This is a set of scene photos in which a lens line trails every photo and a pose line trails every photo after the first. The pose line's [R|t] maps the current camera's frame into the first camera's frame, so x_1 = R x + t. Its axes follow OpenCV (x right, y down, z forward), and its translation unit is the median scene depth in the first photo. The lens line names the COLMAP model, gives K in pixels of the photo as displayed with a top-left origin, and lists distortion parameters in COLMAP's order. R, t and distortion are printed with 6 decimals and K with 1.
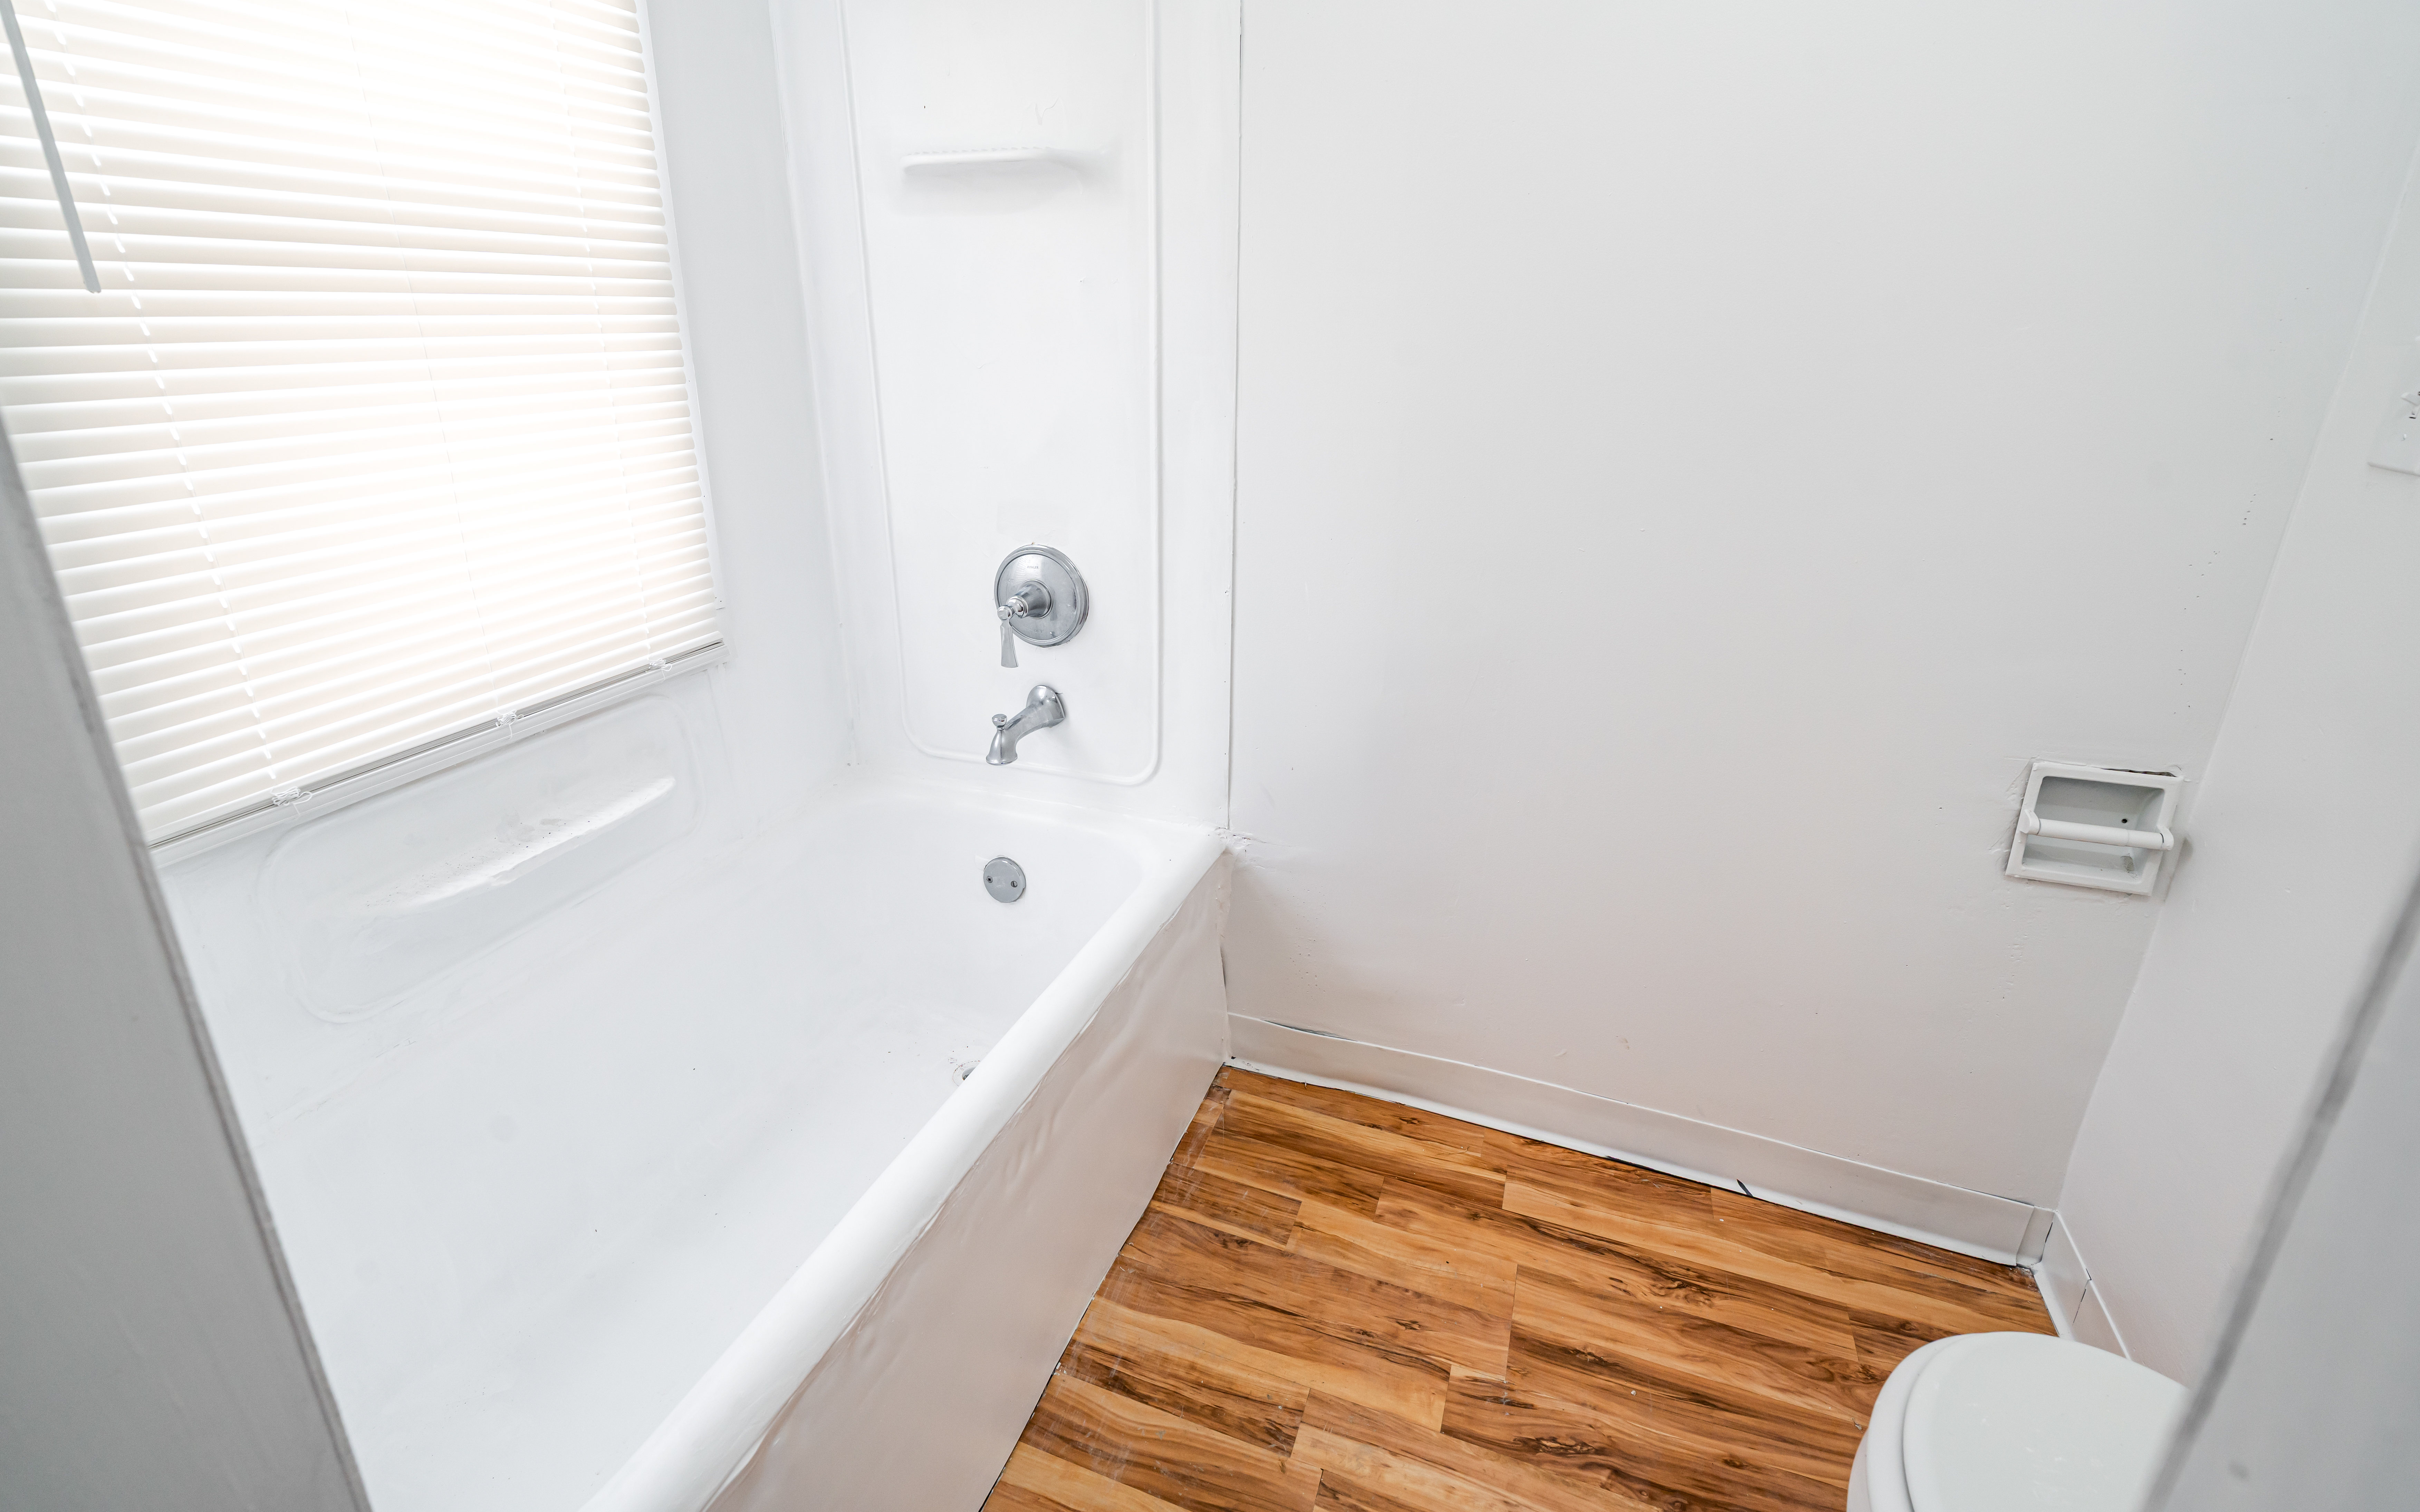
lens RADIAL K [[1085.4, 0, 1220.3], [0, 1085.4, 738.1], [0, 0, 1]] dist [-0.005377, 0.002102]
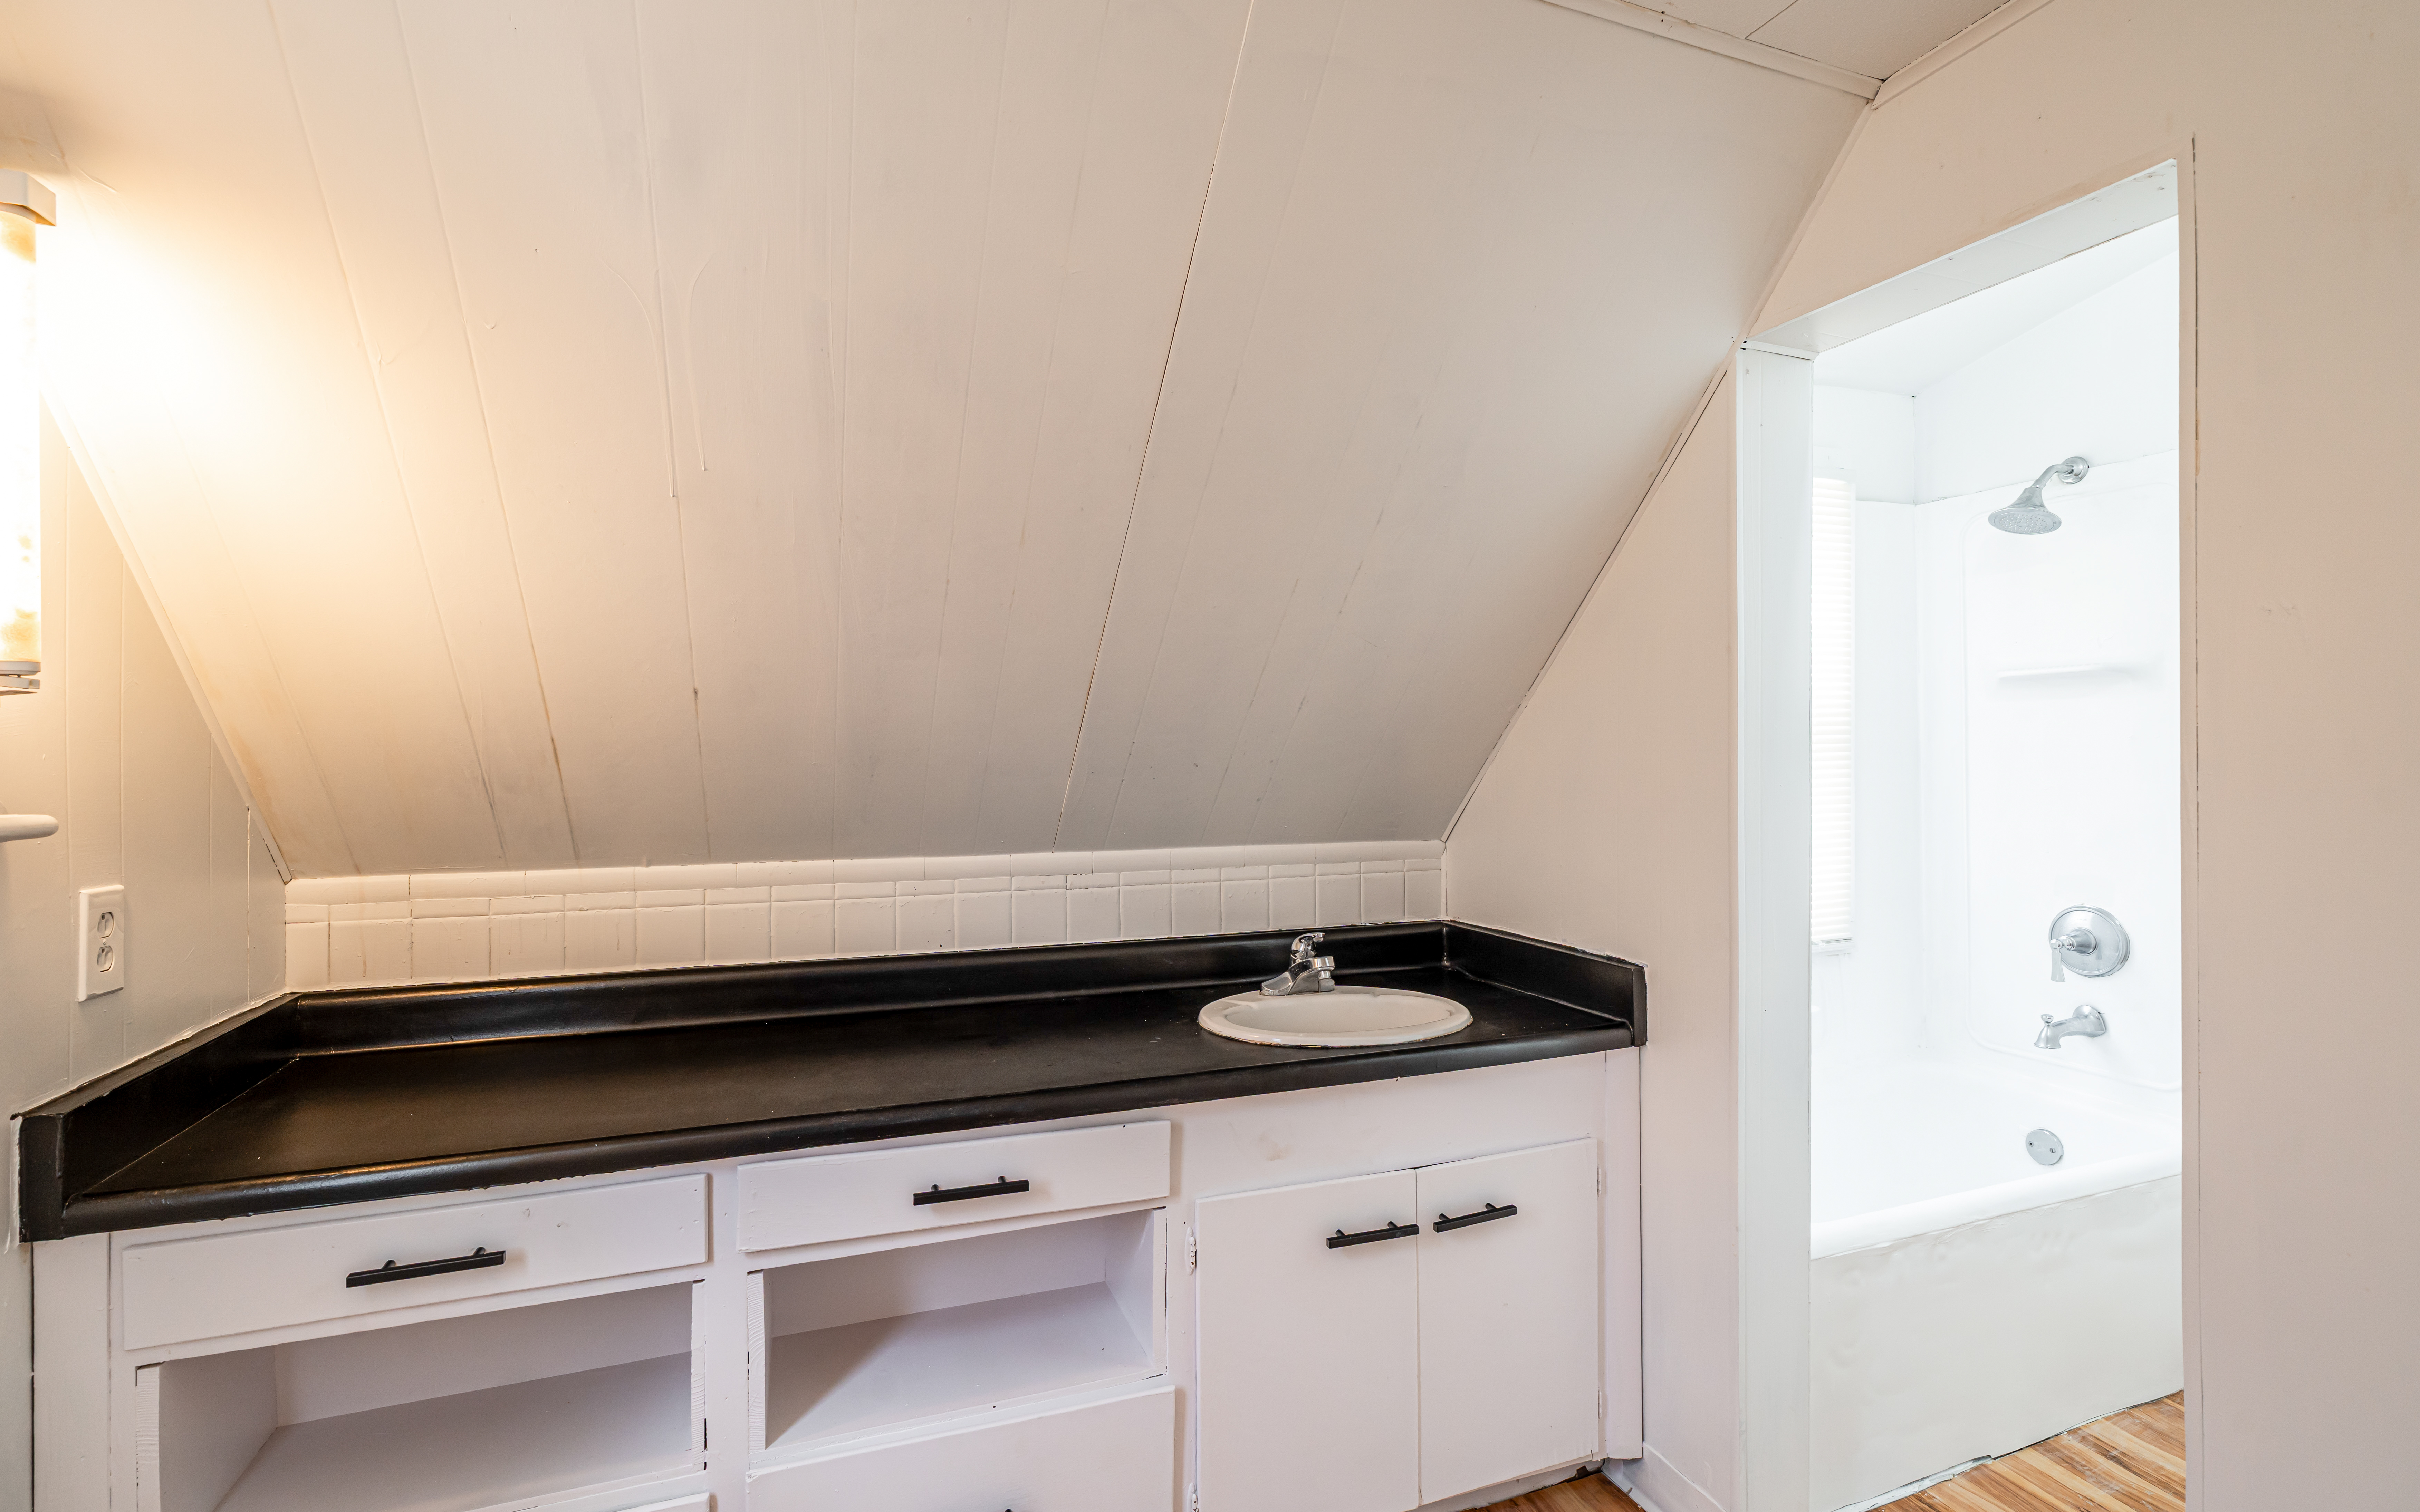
lens RADIAL K [[1085.4, 0, 1222.8], [0, 1085.4, 735.4], [0, 0, 1]] dist [-0.005377, 0.002102]
pose [[0.651041, -0.024819, -0.758637, 0.185799], [-0.253777, 0.934832, -0.248368, 0.265329], [0.715362, 0.354222, 0.602315, -0.791618]]
